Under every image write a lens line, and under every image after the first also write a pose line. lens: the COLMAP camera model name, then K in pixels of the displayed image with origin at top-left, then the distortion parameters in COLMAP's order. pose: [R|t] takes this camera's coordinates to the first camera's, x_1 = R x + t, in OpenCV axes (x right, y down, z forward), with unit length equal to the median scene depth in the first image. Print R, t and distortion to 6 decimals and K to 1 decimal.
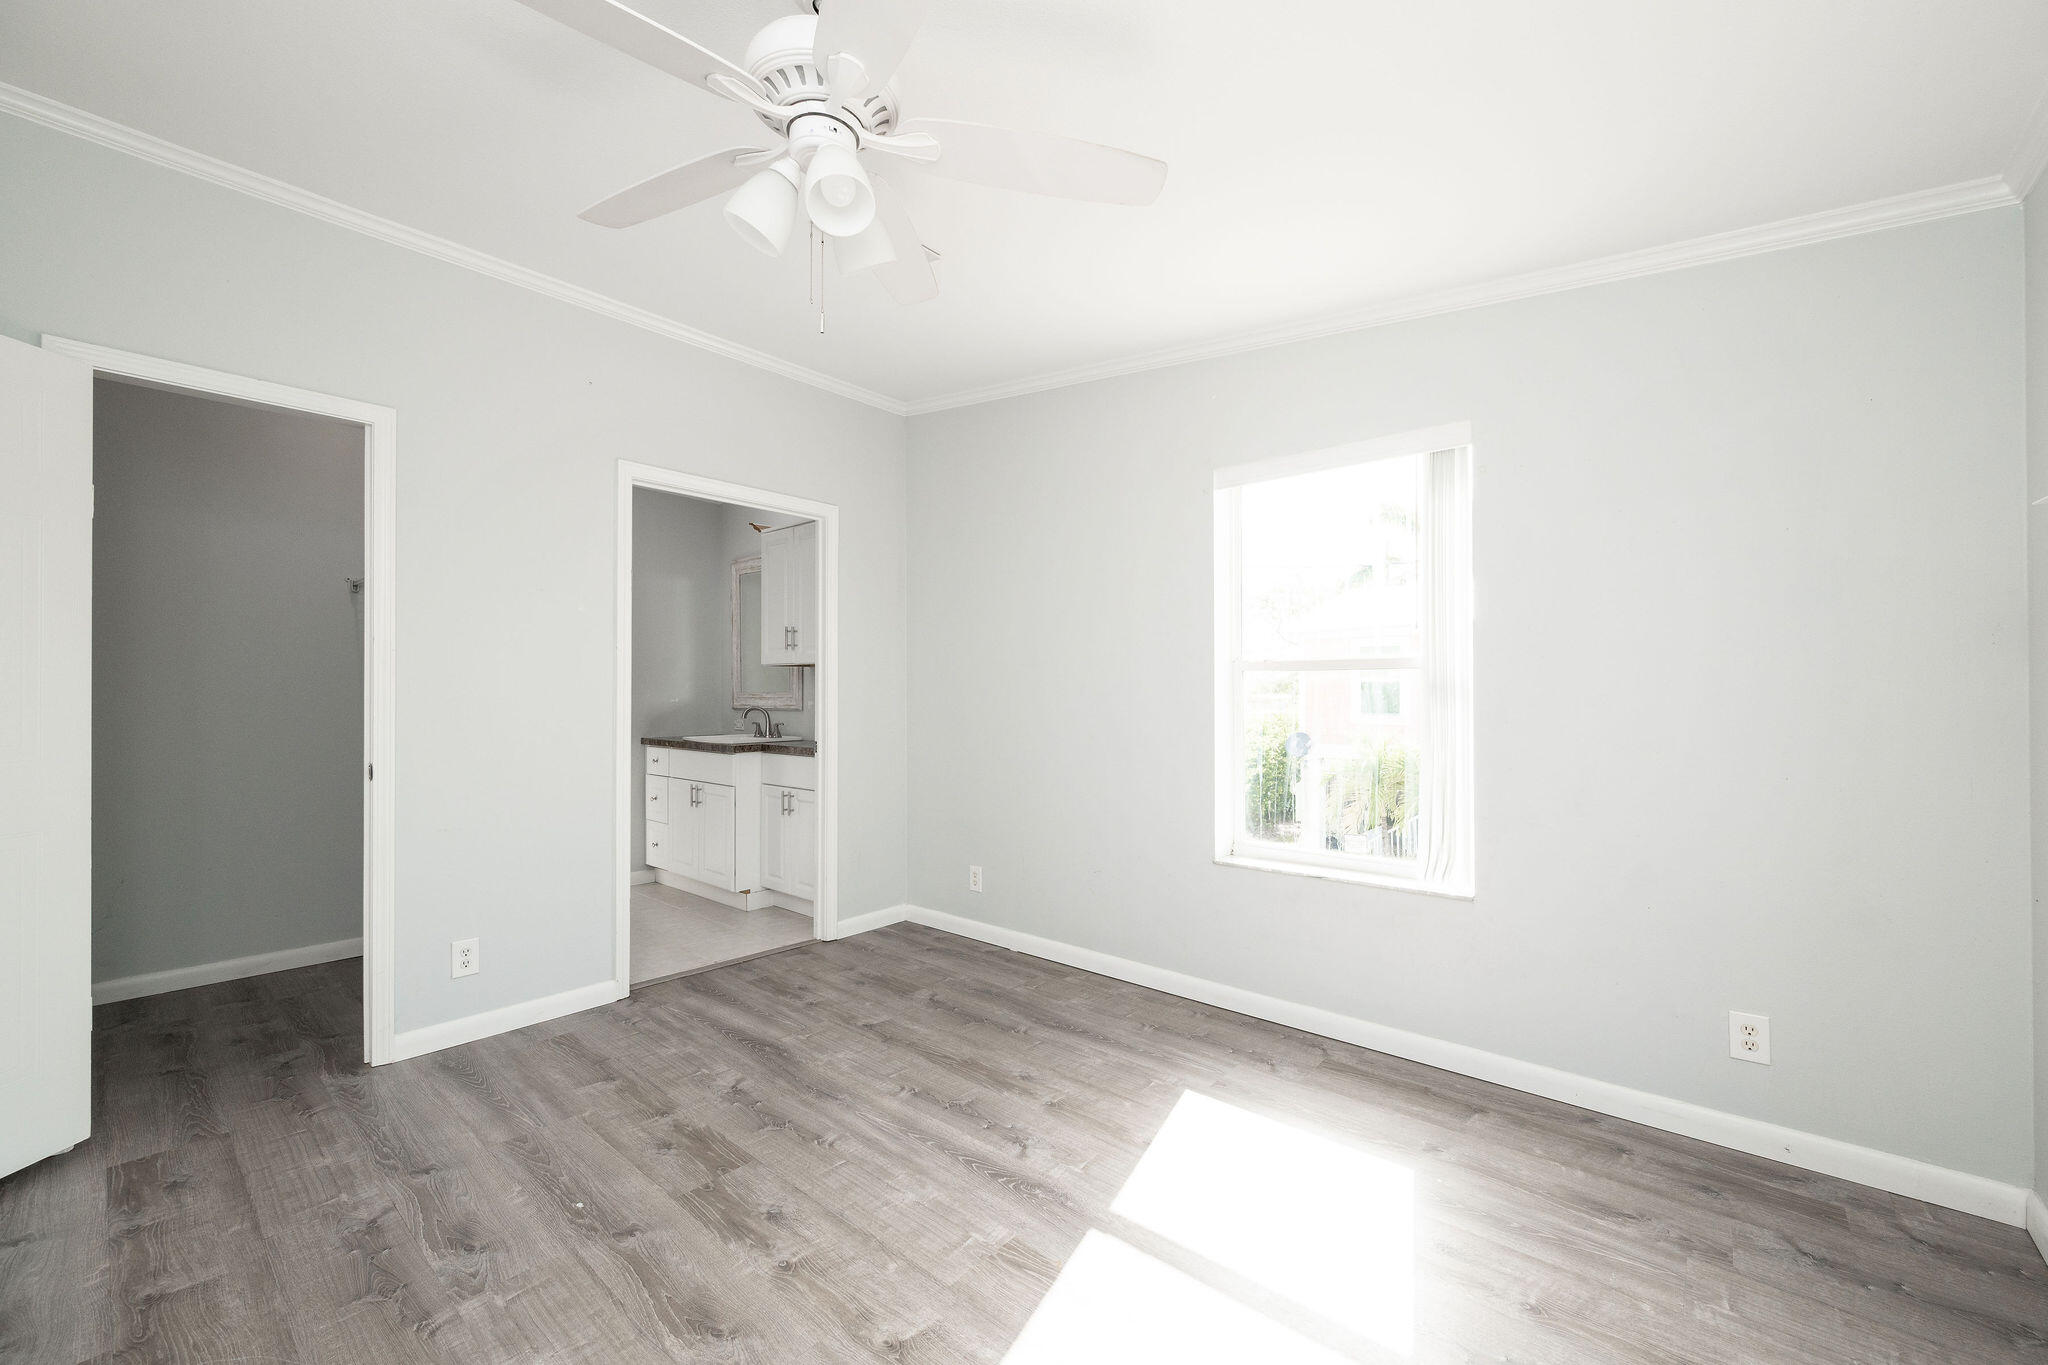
lens RADIAL K [[805.6, 0, 1023.8], [0, 805.6, 688.4], [0, 0, 1]] dist [-0.000648, -0.000245]
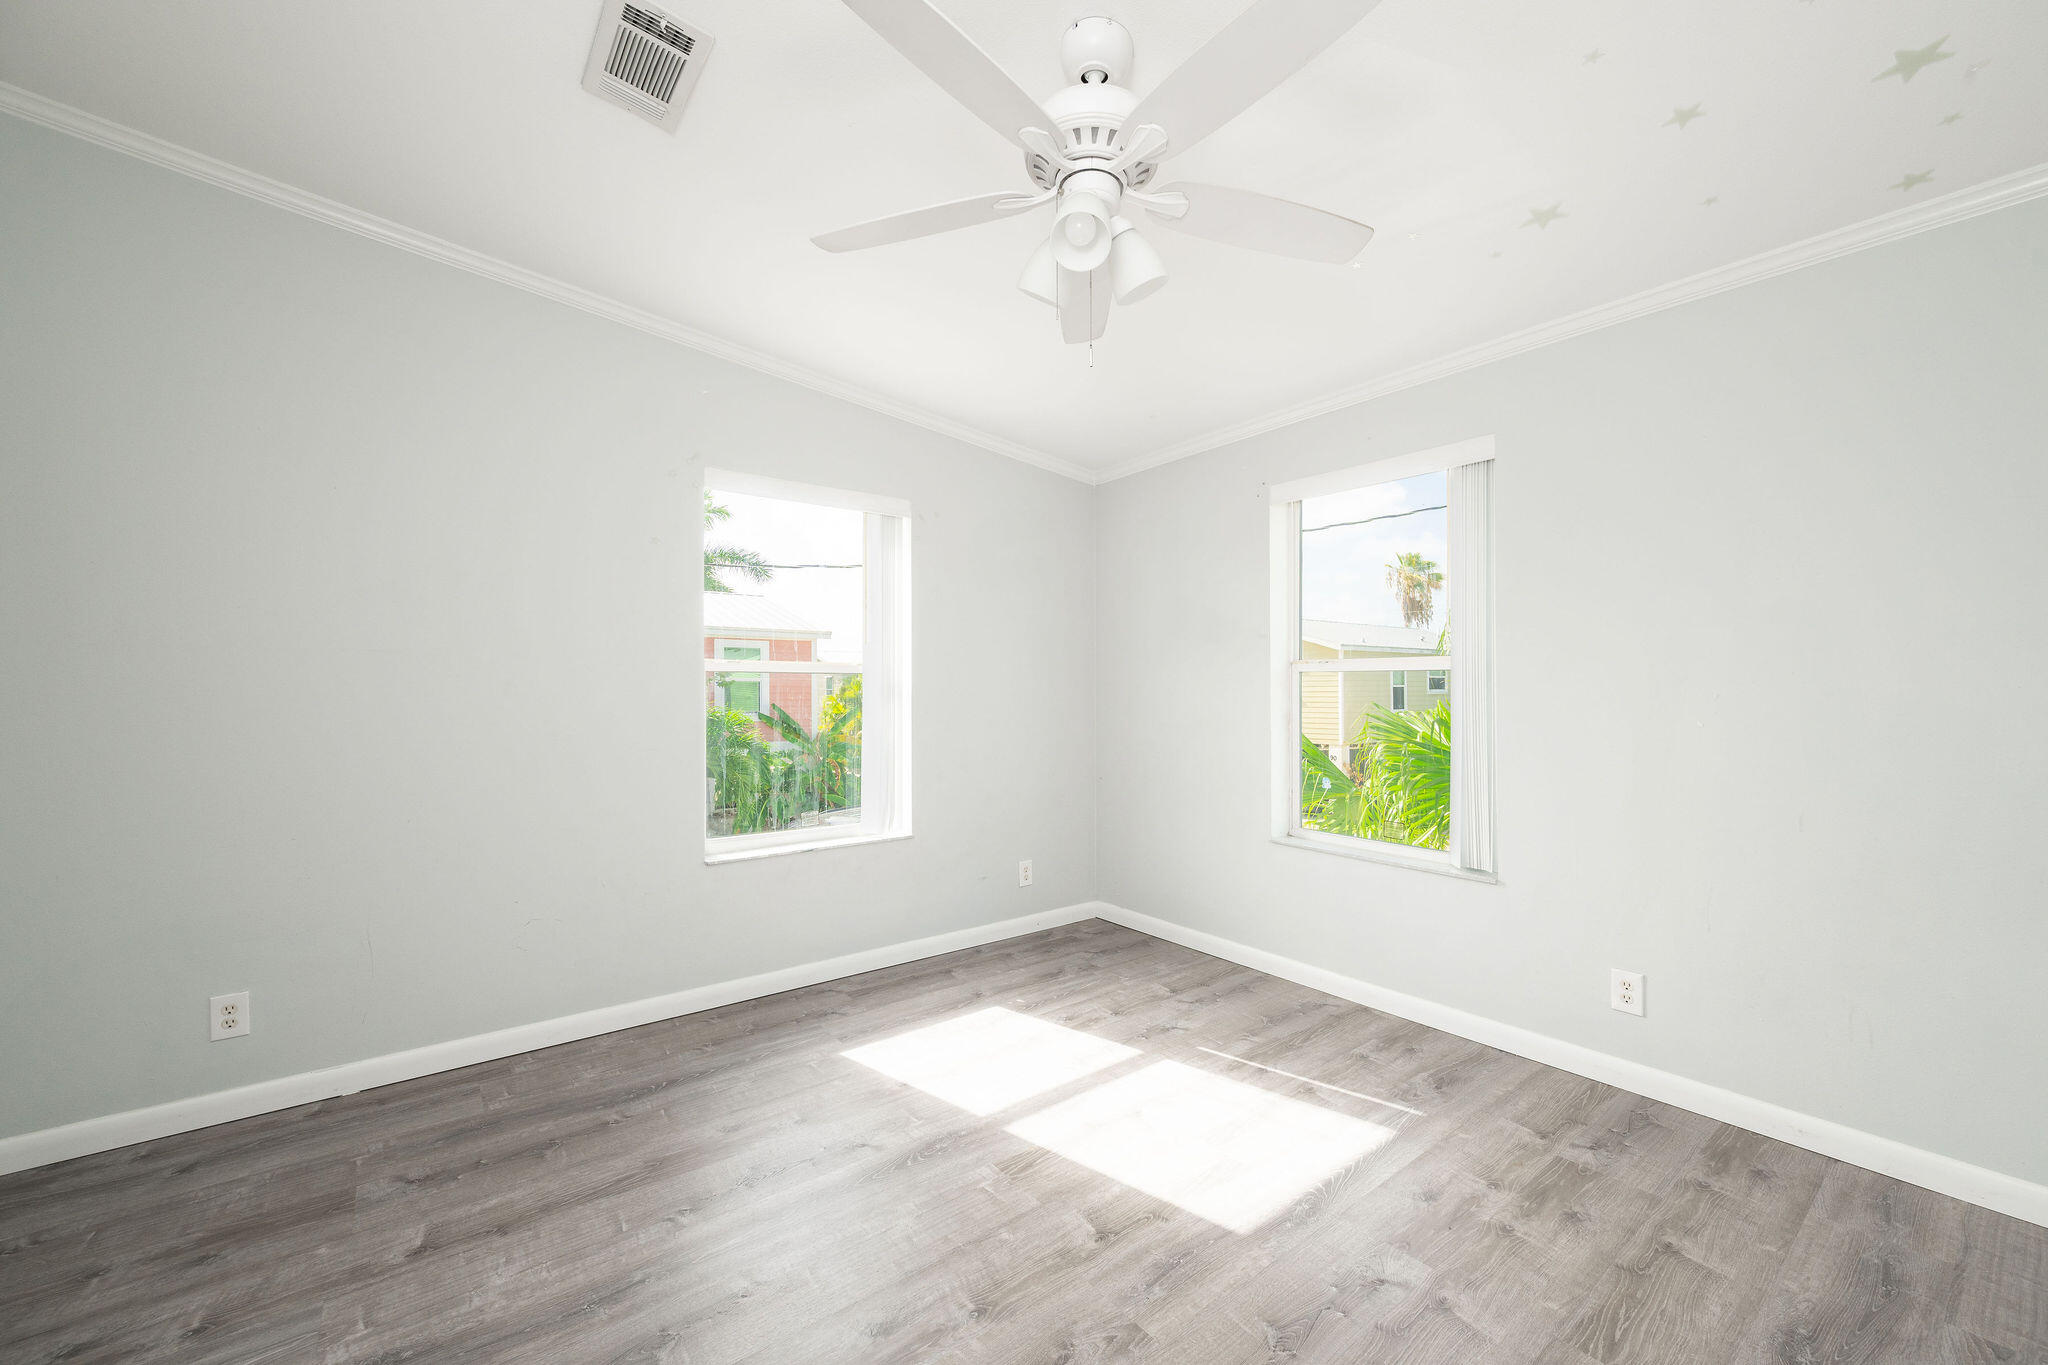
lens RADIAL K [[805.6, 0, 1023.8], [0, 805.6, 688.4], [0, 0, 1]] dist [-0.000648, -0.000245]
pose [[0.199278, 0.005912, 0.979925, -0.719772], [-0.004041, 0.999978, -0.005211, 0.003358], [-0.979935, -0.002922, 0.199298, 0.461890]]
